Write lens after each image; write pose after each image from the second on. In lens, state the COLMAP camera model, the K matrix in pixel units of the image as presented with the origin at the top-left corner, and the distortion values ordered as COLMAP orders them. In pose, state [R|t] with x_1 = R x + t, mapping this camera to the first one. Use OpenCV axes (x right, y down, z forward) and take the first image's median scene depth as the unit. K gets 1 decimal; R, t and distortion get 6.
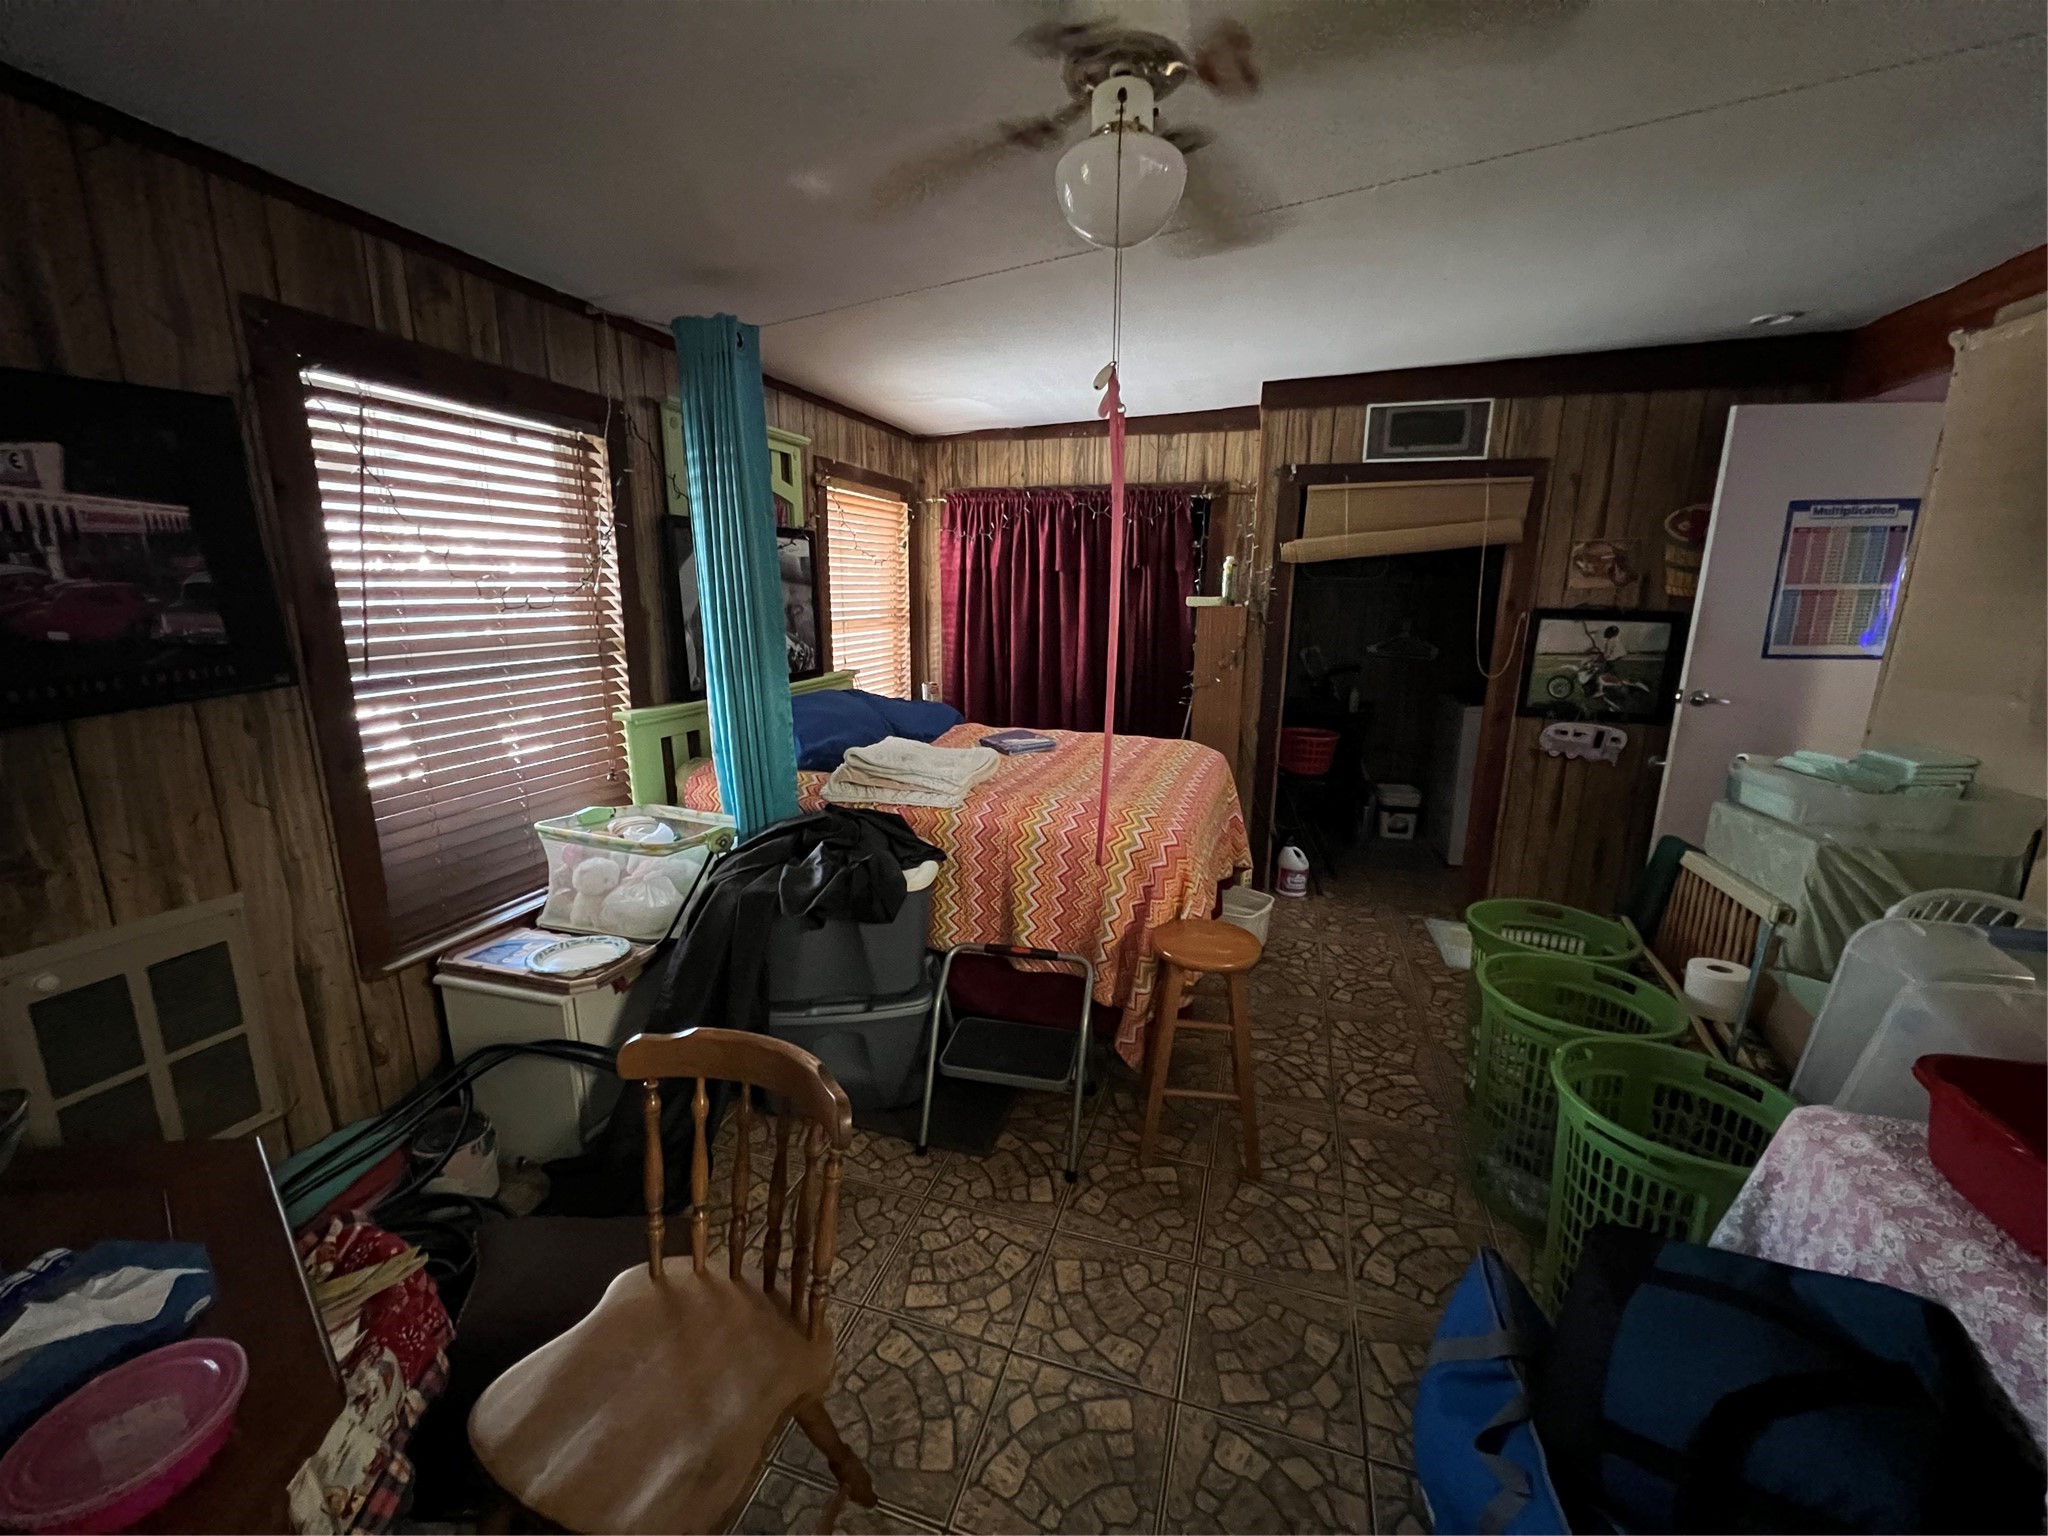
lens RADIAL K [[816.3, 0, 1024.9], [0, 816.3, 770.0], [0, 0, 1]] dist [-0.002560, 0.000817]
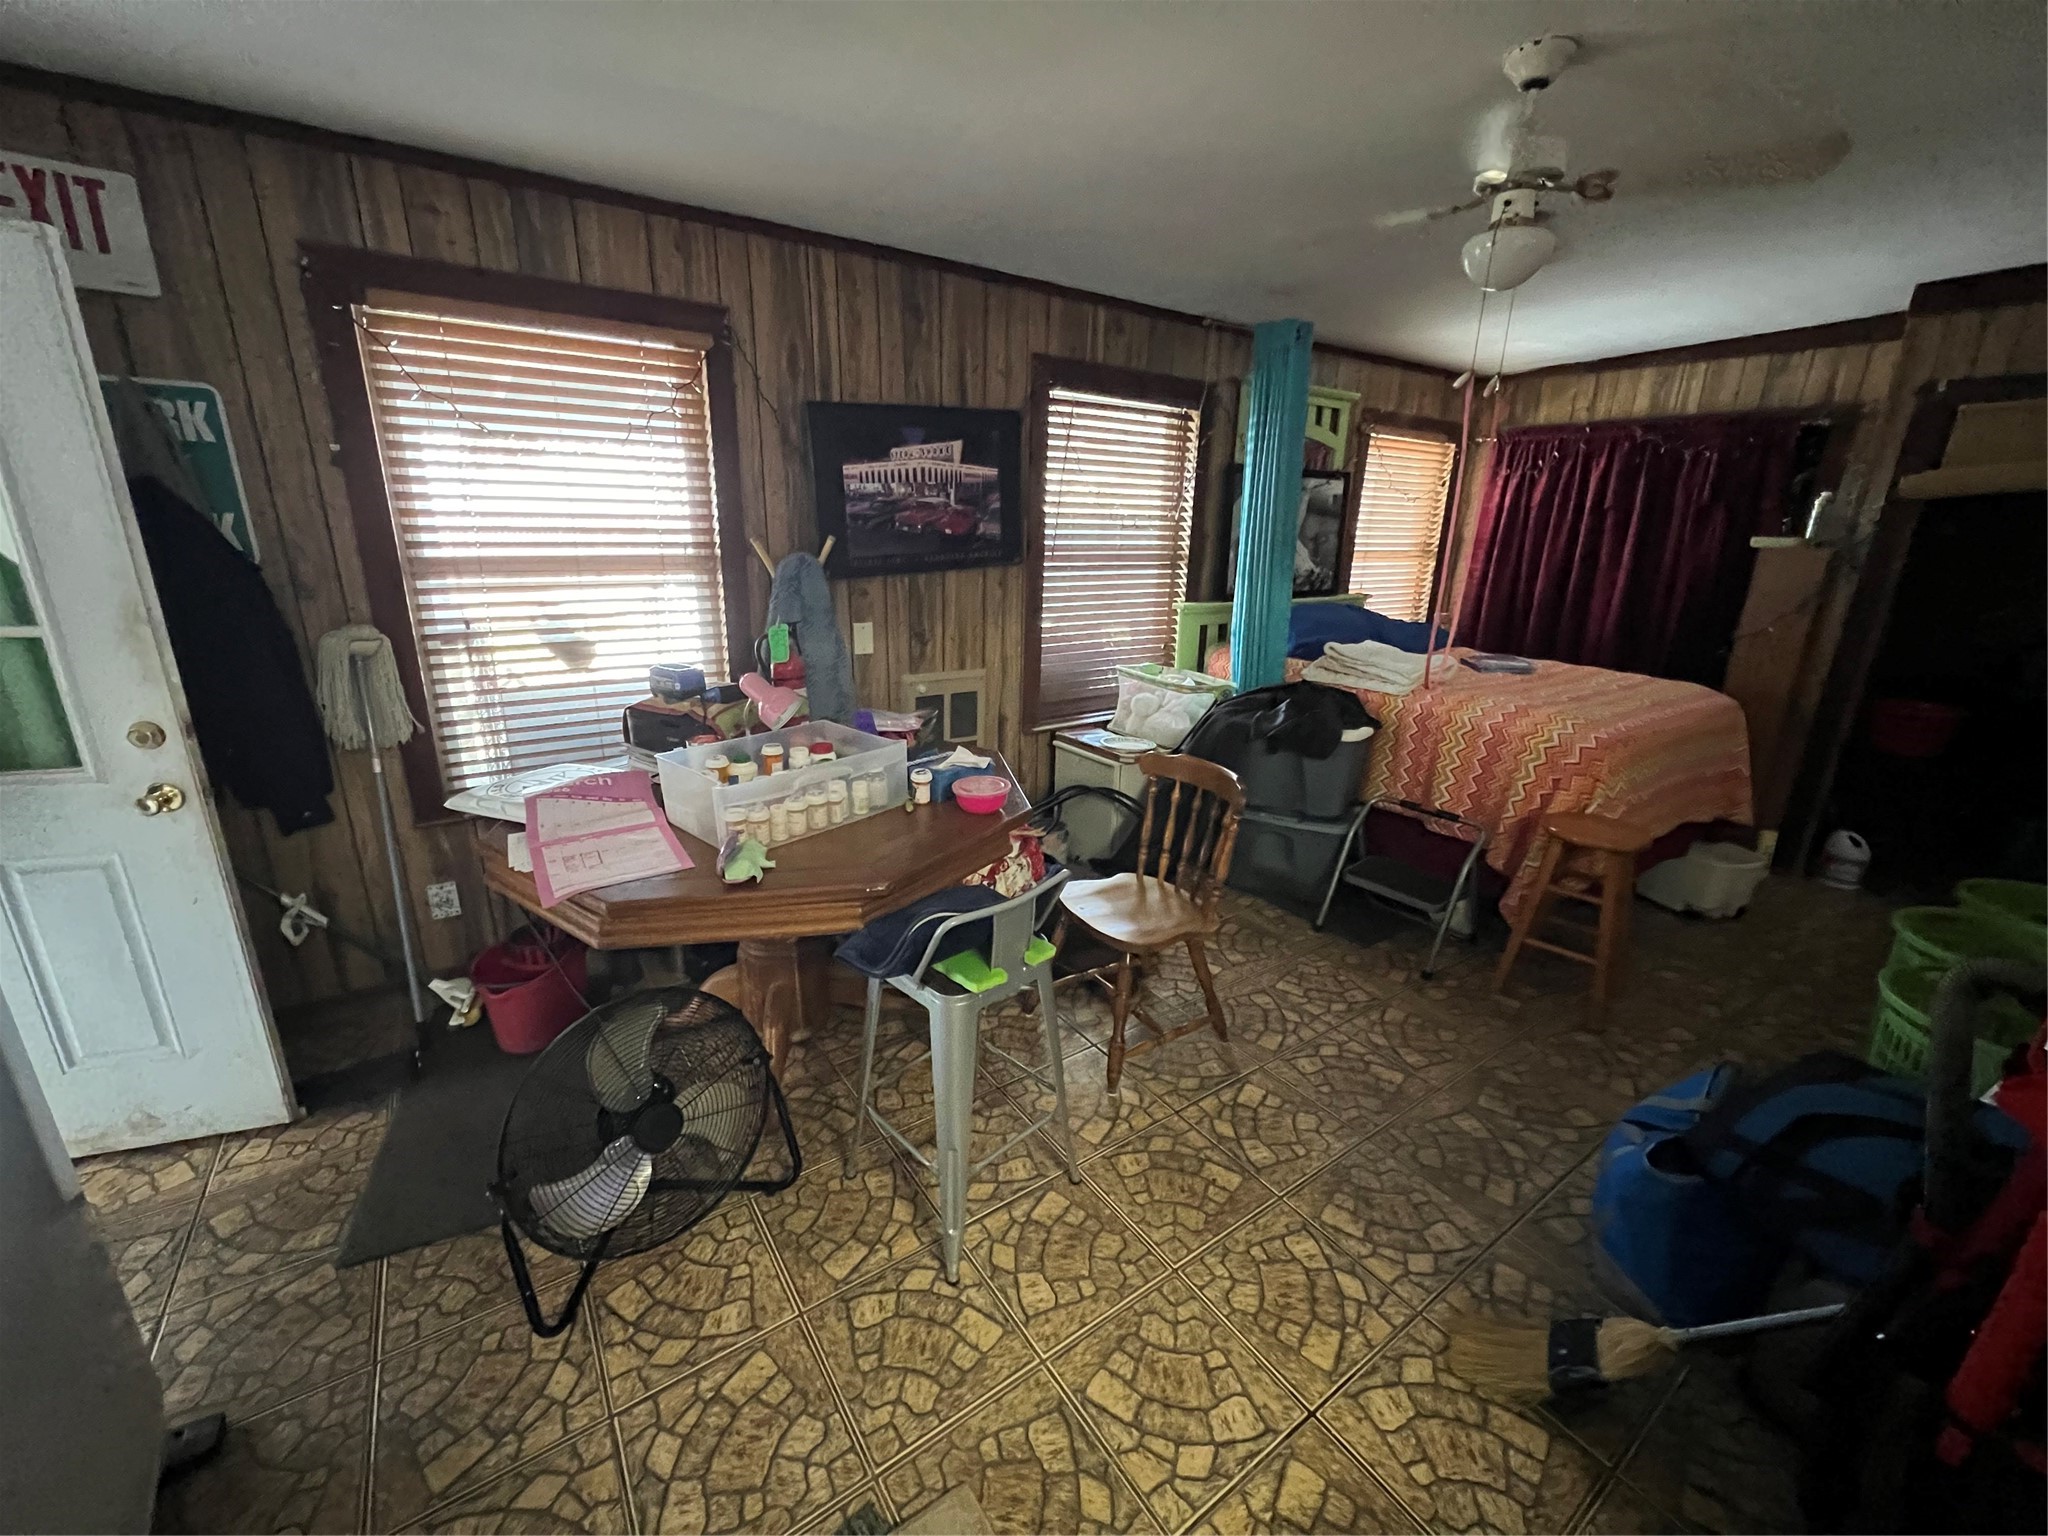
lens RADIAL K [[816.3, 0, 1030.3], [0, 816.3, 767.0], [0, 0, 1]] dist [-0.002560, 0.000817]
pose [[0.794021, 0.186845, -0.578463, 0.222642], [-0.150425, 0.982389, 0.110834, 0.109137], [0.588985, -0.000989, 0.808144, -0.383793]]
